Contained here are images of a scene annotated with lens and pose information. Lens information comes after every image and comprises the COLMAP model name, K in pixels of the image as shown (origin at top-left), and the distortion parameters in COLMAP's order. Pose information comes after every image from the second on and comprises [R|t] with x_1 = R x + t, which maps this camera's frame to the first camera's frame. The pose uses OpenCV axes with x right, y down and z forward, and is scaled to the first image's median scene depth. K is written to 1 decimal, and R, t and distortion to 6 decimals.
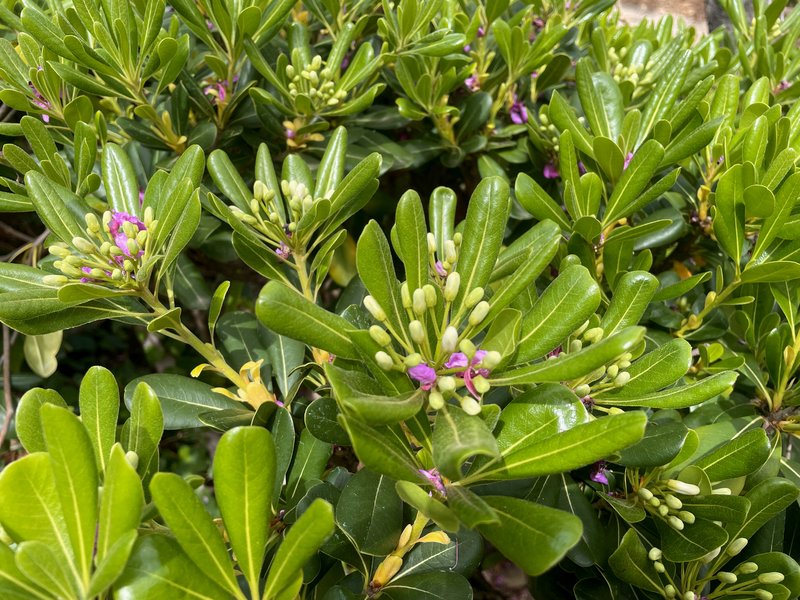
lens RADIAL K [[595.1, 0, 400.0], [0, 595.1, 300.0], [0, 0, 1]] dist [0.003526, -0.001035]
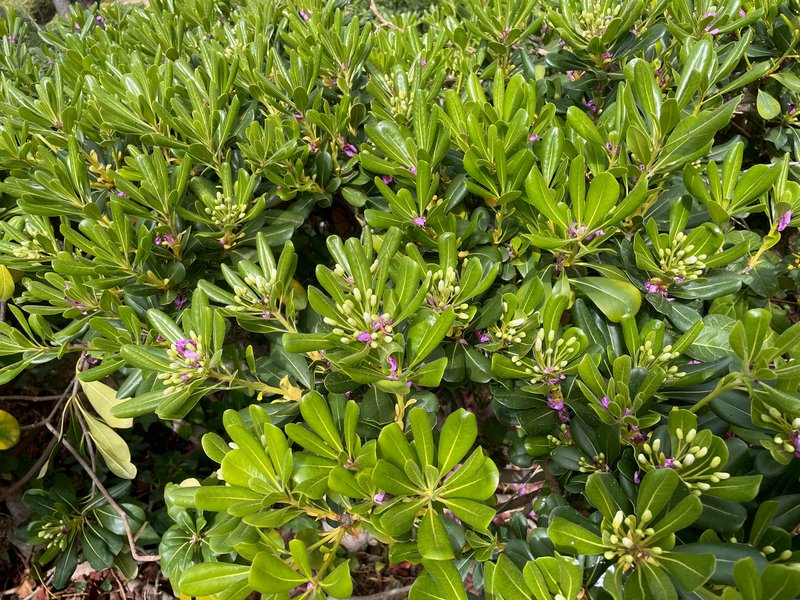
lens RADIAL K [[595.1, 0, 400.0], [0, 595.1, 300.0], [0, 0, 1]] dist [0.003526, -0.001035]
pose [[0.872467, -0.483818, 0.068705, 0.044712], [0.479635, 0.874741, 0.069130, -0.054740], [-0.093545, -0.027360, 0.995239, -0.769353]]
